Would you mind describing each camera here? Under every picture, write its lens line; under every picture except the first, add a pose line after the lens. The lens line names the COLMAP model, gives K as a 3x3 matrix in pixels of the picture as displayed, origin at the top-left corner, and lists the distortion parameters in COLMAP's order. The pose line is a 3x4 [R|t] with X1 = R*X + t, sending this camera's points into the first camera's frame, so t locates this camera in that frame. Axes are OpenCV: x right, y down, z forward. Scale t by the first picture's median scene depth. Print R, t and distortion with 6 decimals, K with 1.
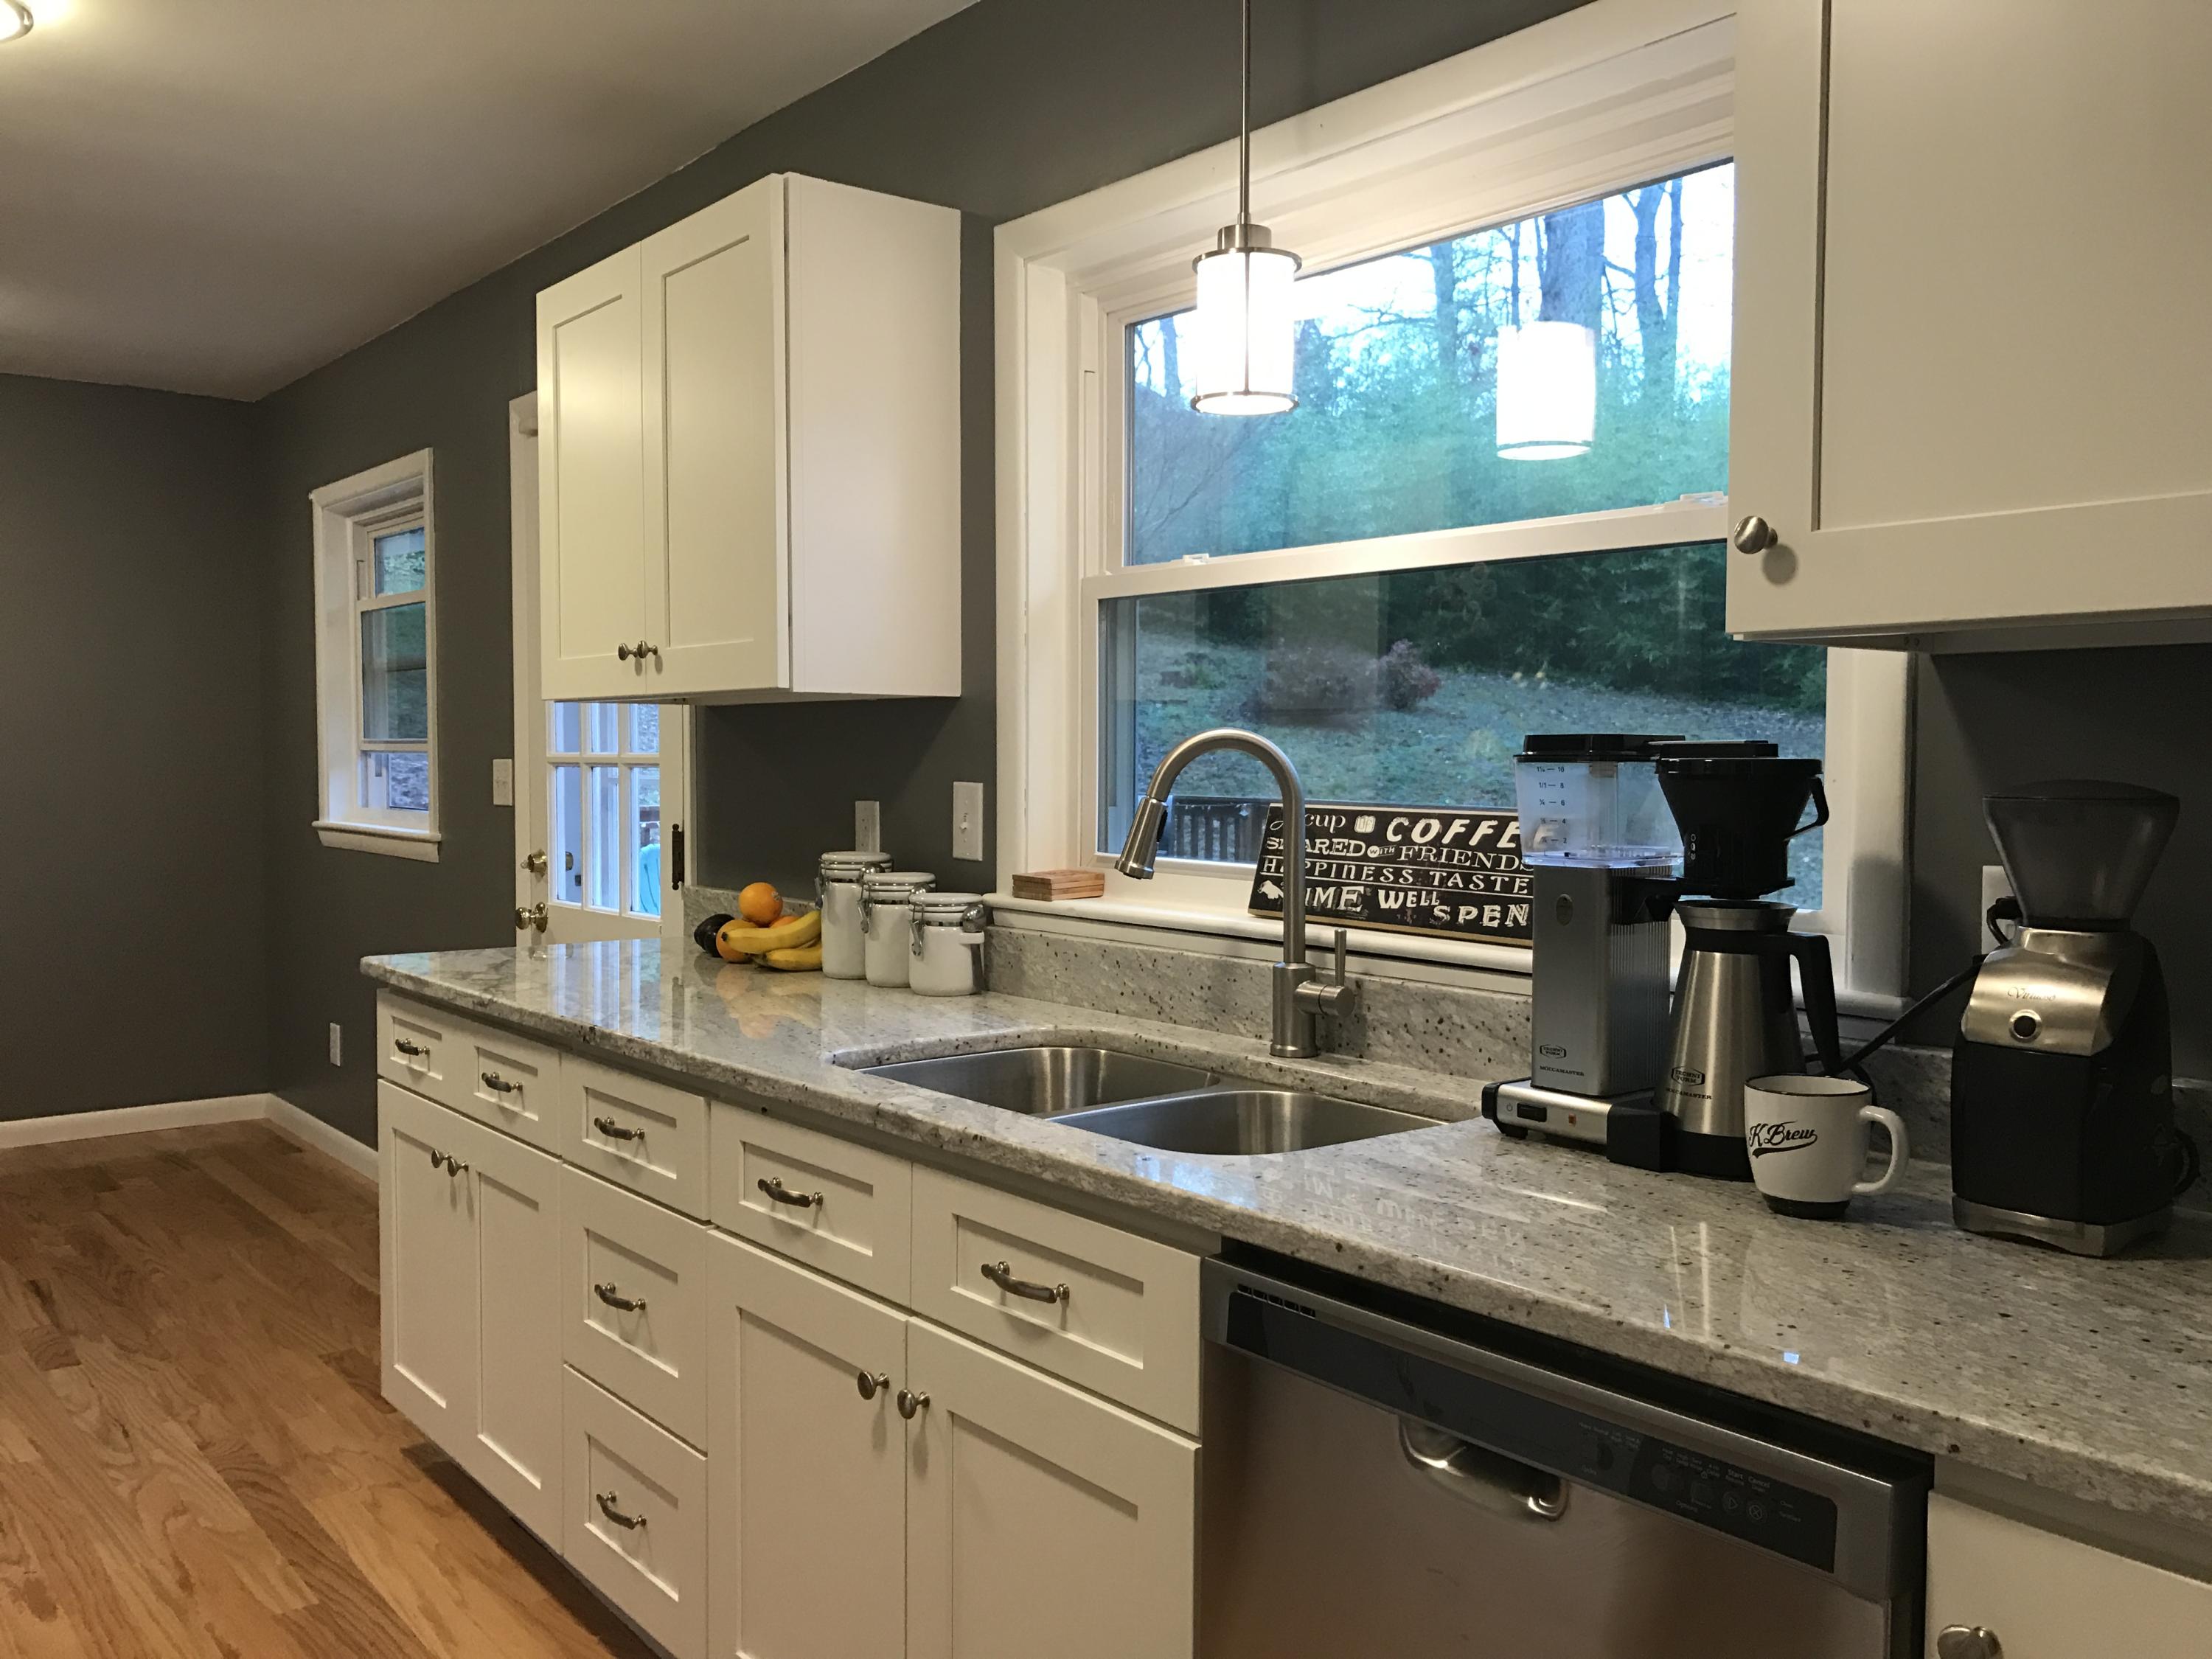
lens RADIAL K [[1842.1, 0, 1109.6], [0, 1842.1, 828.4], [0, 0, 1]] dist [0.038759, -0.021251]
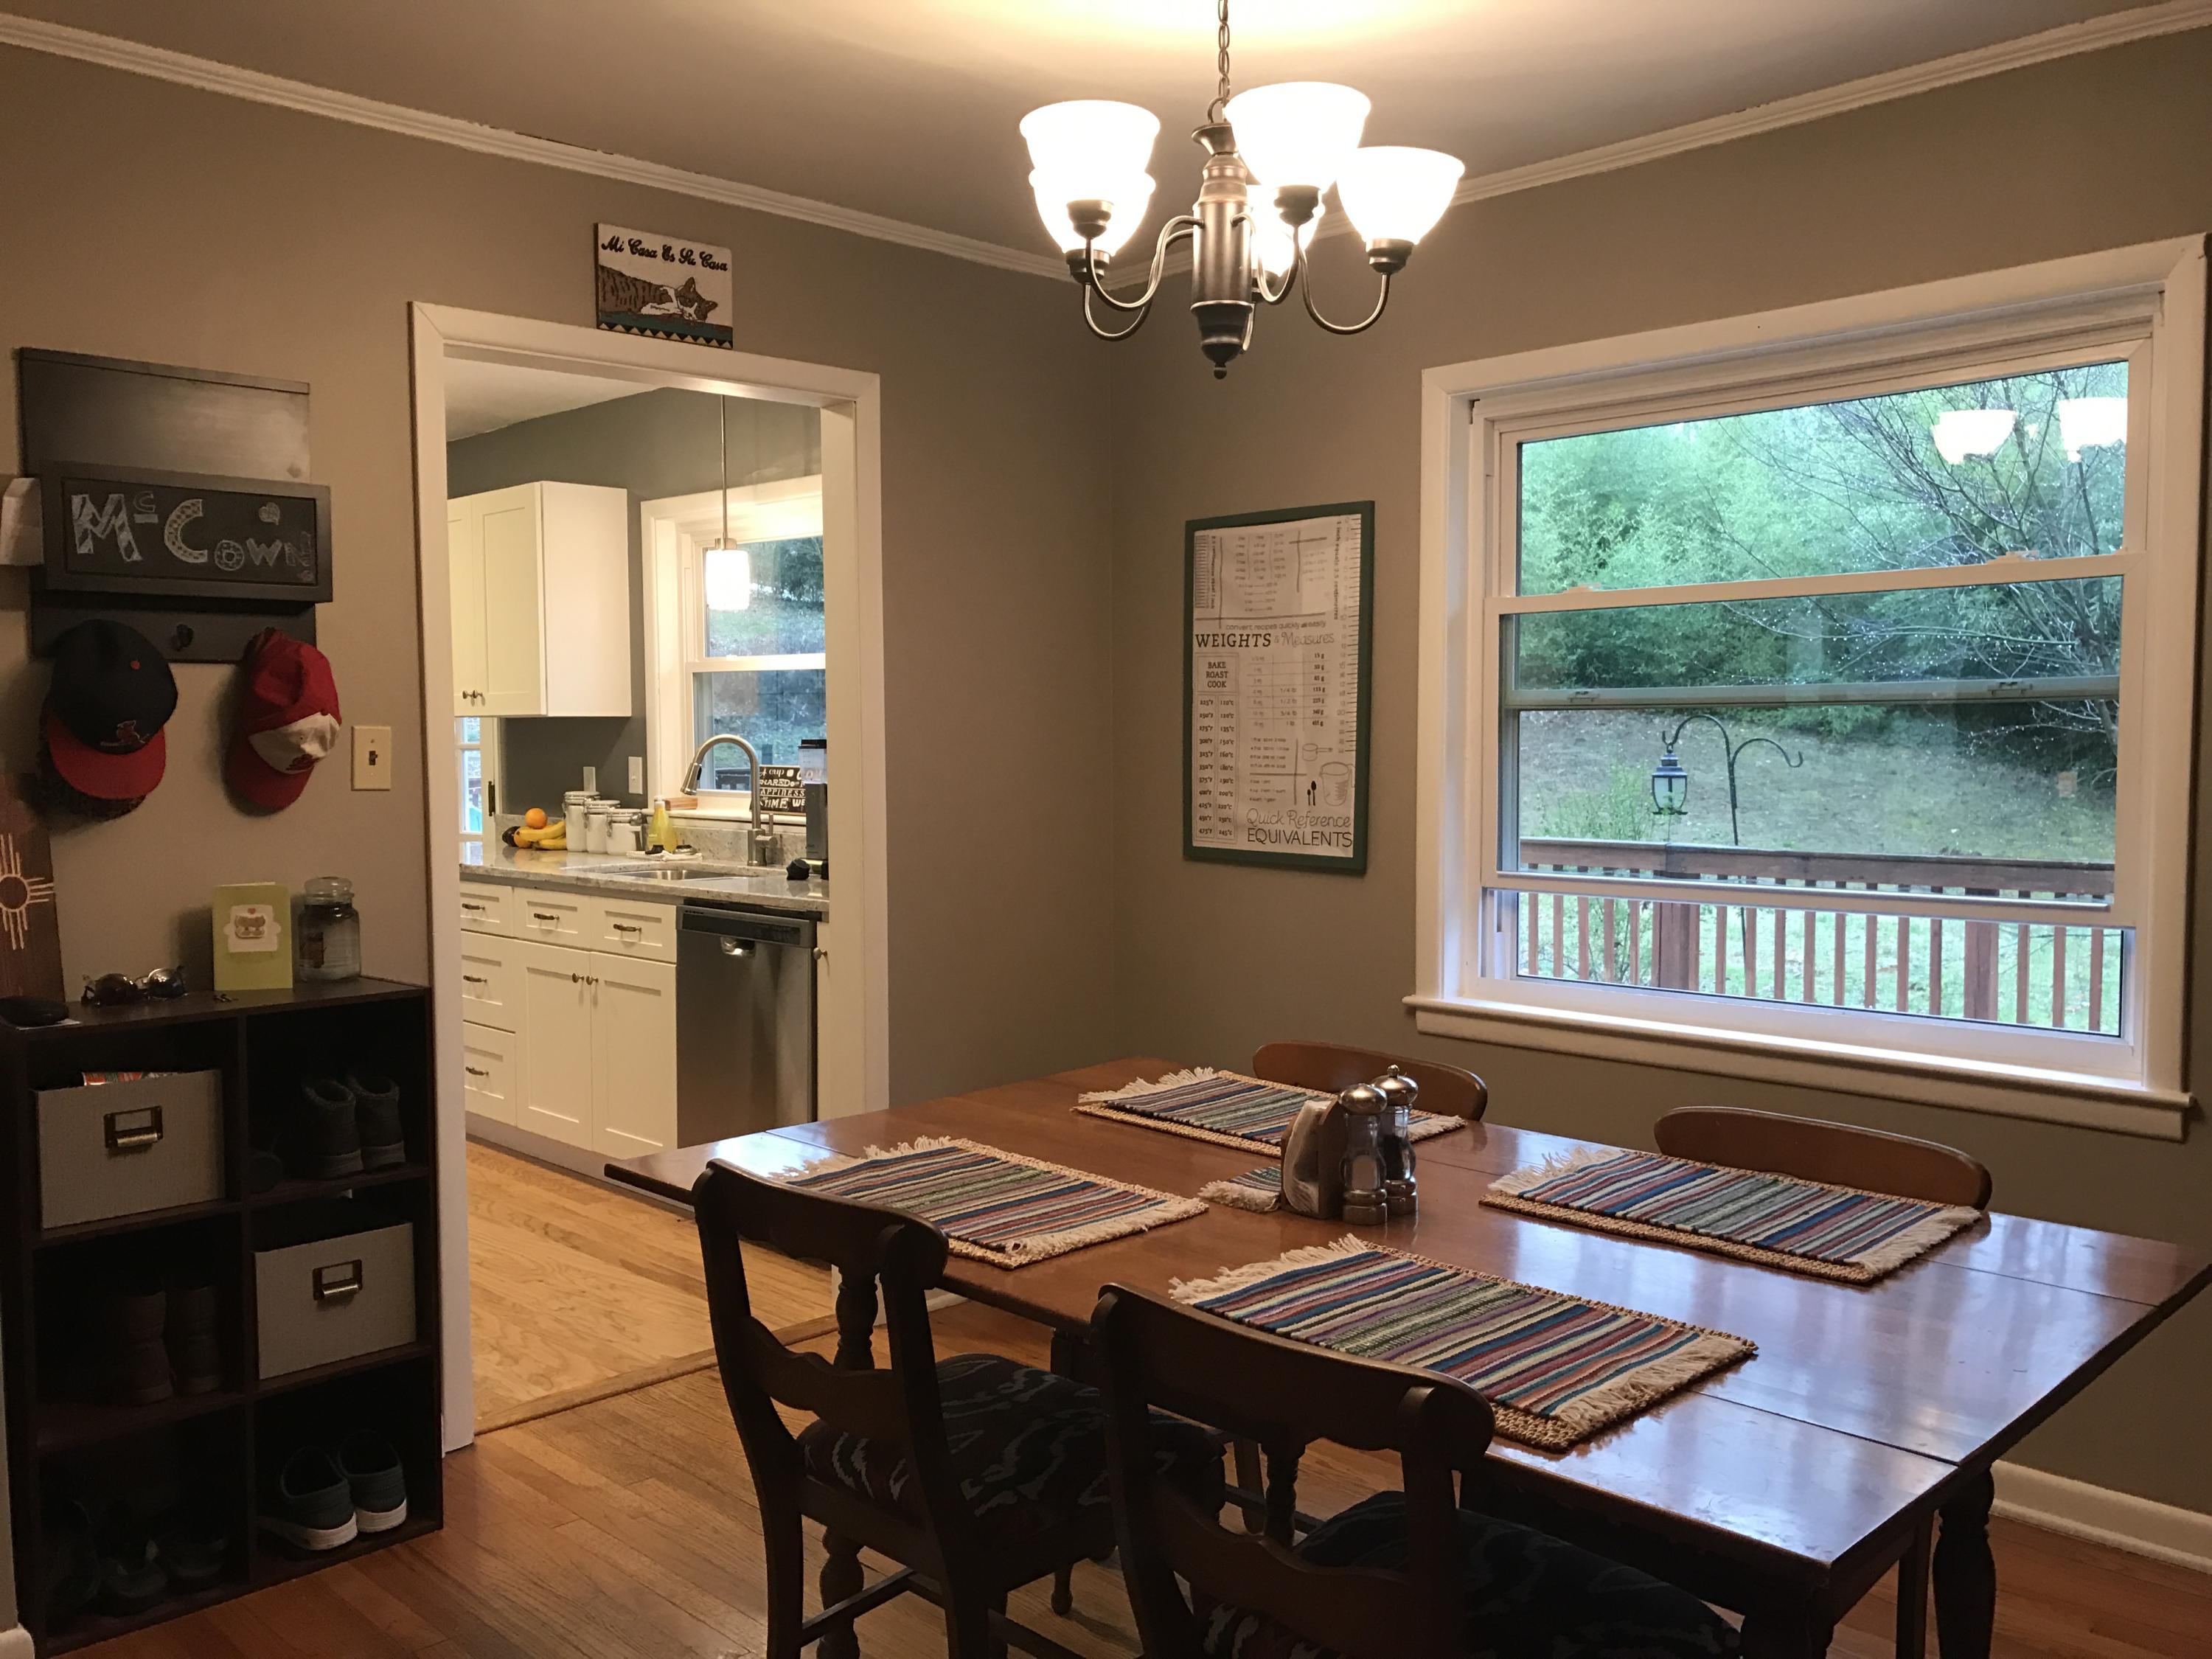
lens RADIAL K [[1842.1, 0, 1107.0], [0, 1842.1, 826.3], [0, 0, 1]] dist [0.038759, -0.021251]
pose [[0.994454, -0.012345, 0.104444, 0.251868], [0.011042, 0.999854, 0.013043, 0.034245], [-0.104590, -0.011817, 0.994445, -1.229768]]
